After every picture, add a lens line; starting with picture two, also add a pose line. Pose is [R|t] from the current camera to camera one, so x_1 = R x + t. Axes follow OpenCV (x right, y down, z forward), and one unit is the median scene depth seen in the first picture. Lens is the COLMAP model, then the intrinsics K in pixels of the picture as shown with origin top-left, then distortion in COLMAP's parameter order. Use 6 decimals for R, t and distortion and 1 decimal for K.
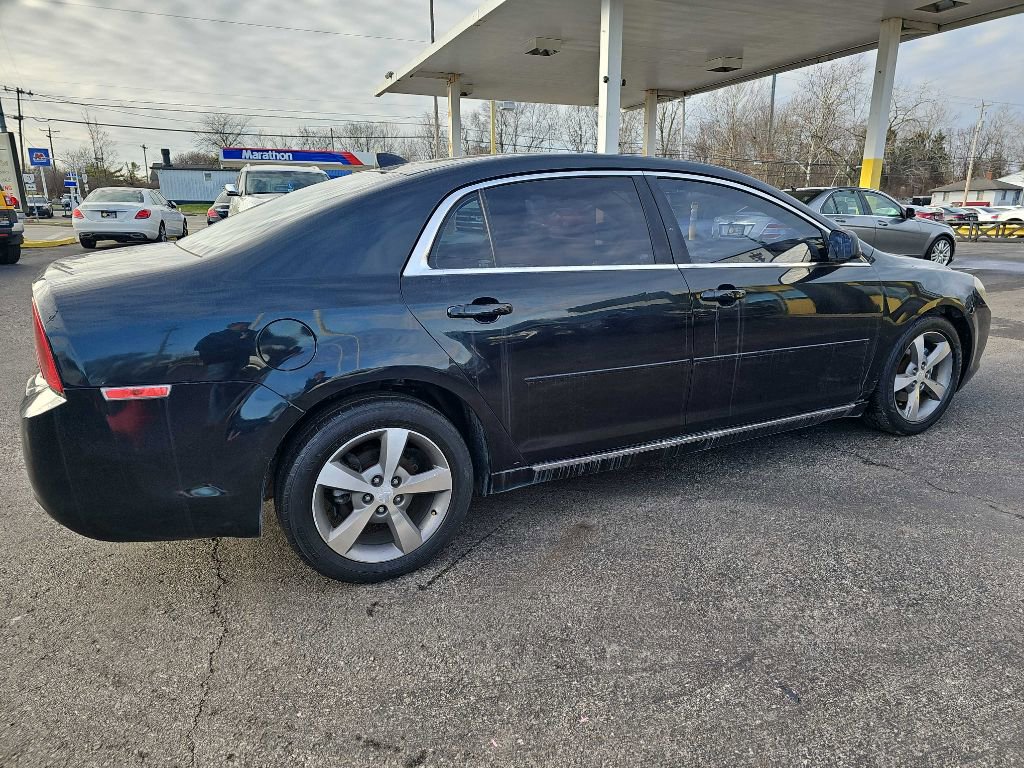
lens RADIAL K [[657.8, 0, 528.6], [0, 657.8, 381.8], [0, 0, 1]] dist [0.054829, -0.041210]
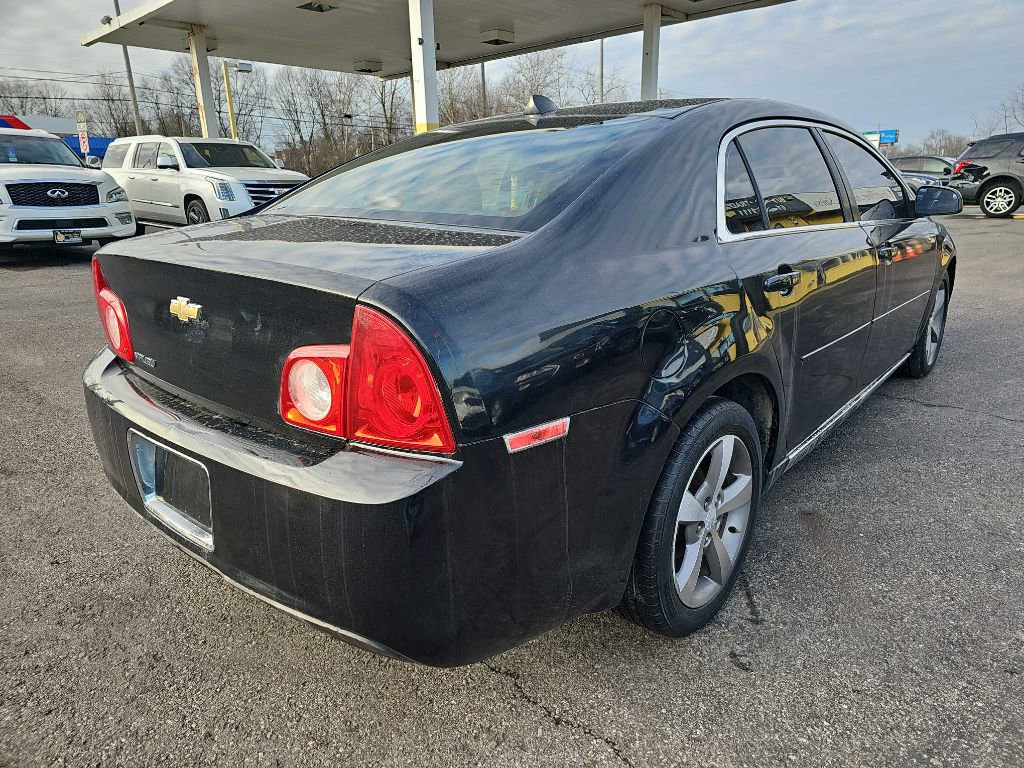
lens RADIAL K [[660.6, 0, 517.5], [0, 660.6, 379.8], [0, 0, 1]] dist [0.056657, -0.033414]
pose [[0.929641, -0.115612, 0.349859, -0.574639], [0.105497, 0.993265, 0.047901, -0.050017], [-0.353041, -0.007622, 0.935577, 0.268067]]
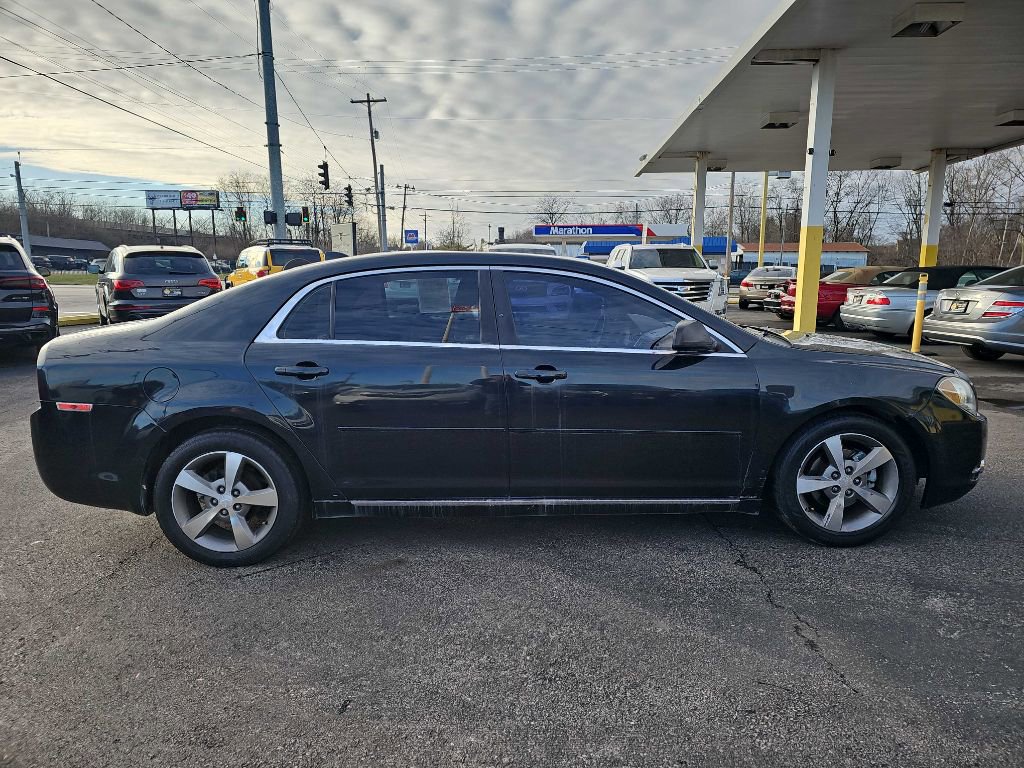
lens RADIAL K [[657.8, 0, 528.6], [0, 657.8, 381.8], [0, 0, 1]] dist [0.054829, -0.041210]
pose [[0.902046, 0.074284, -0.425200, 0.741715], [-0.115159, 0.990791, -0.071209, -0.037845], [0.415995, 0.113199, 0.902294, -0.000300]]
